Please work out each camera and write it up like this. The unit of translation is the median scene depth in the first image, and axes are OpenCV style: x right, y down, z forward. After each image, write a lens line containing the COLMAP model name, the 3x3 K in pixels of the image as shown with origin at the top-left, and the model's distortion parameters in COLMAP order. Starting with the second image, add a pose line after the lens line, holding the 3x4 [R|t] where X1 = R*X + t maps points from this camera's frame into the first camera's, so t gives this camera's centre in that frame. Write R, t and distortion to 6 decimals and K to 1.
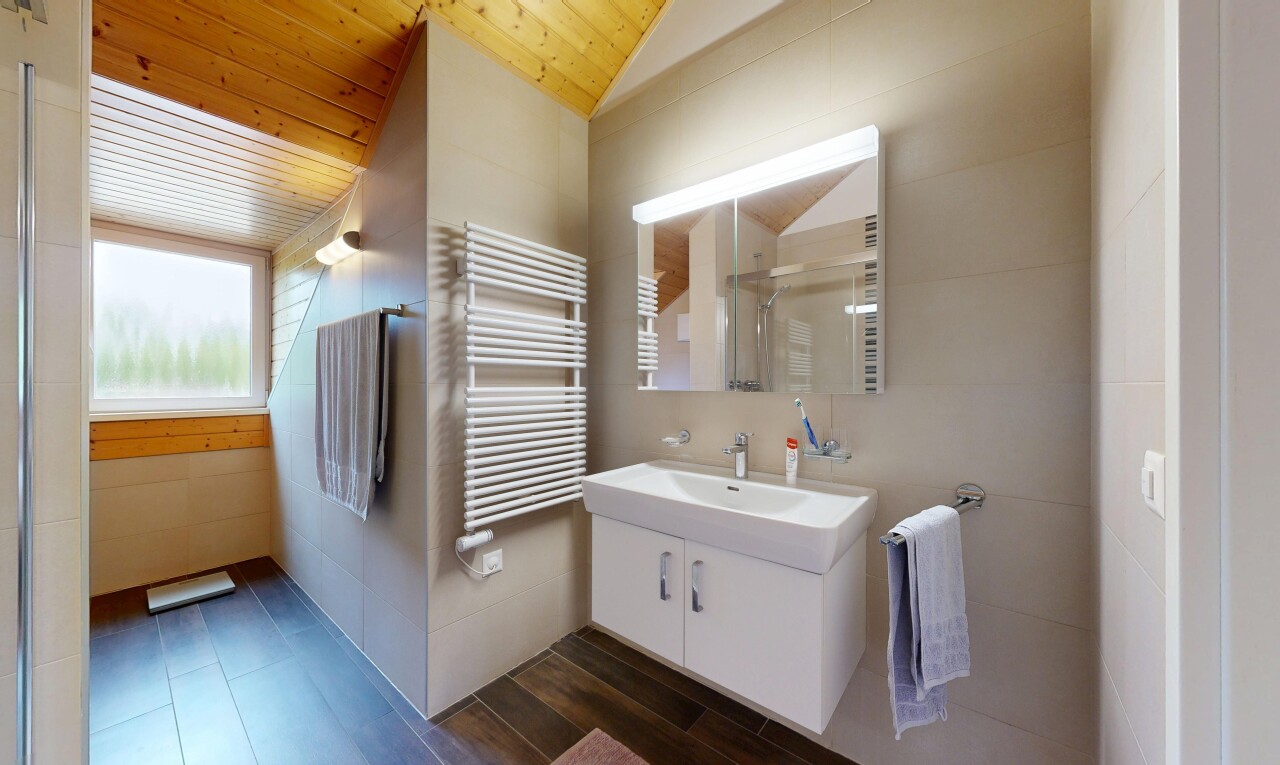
lens RADIAL K [[430.0, 0, 639.4], [0, 430.0, 385.2], [0, 0, 1]] dist [-0.000775, -0.000021]
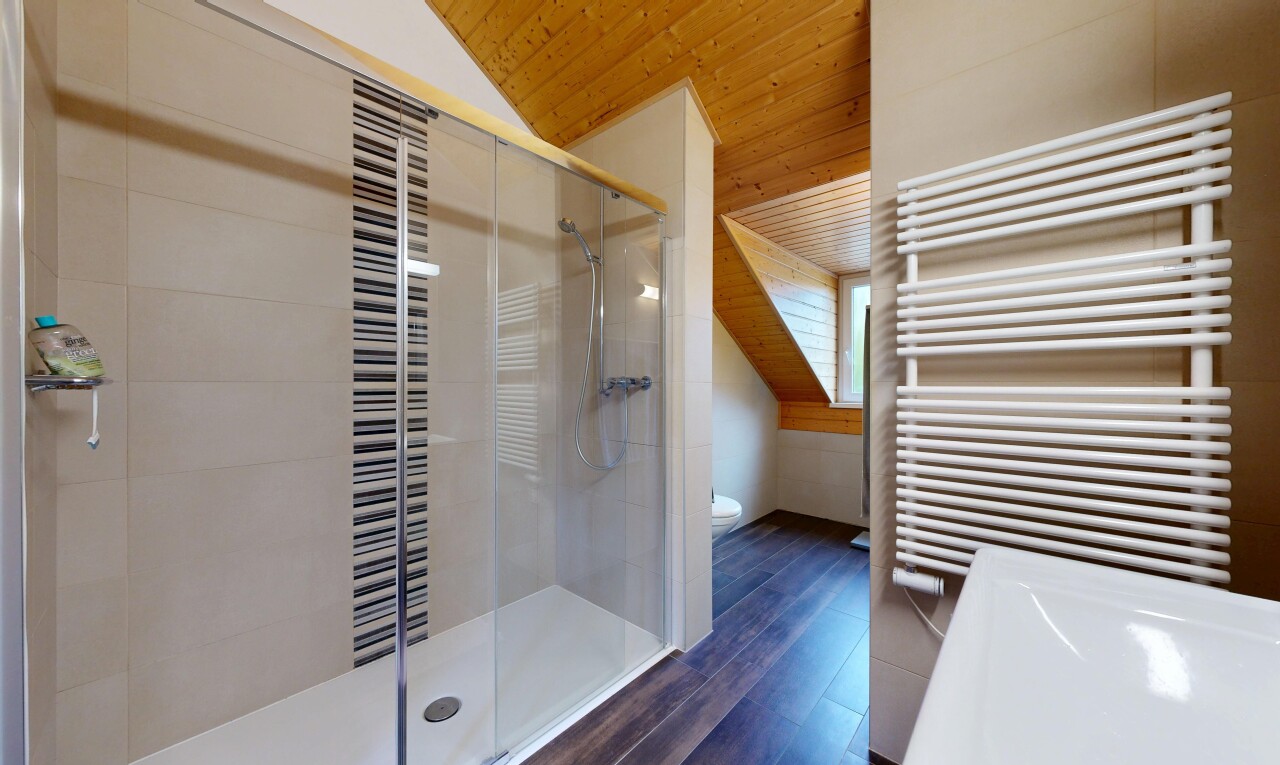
lens RADIAL K [[430.0, 0, 639.4], [0, 430.0, 385.2], [0, 0, 1]] dist [-0.000775, -0.000021]
pose [[-0.055348, 0.003139, -0.998462, 0.406133], [0.001088, 0.999995, 0.003083, -0.000085], [0.998467, -0.000915, -0.055351, 0.510867]]
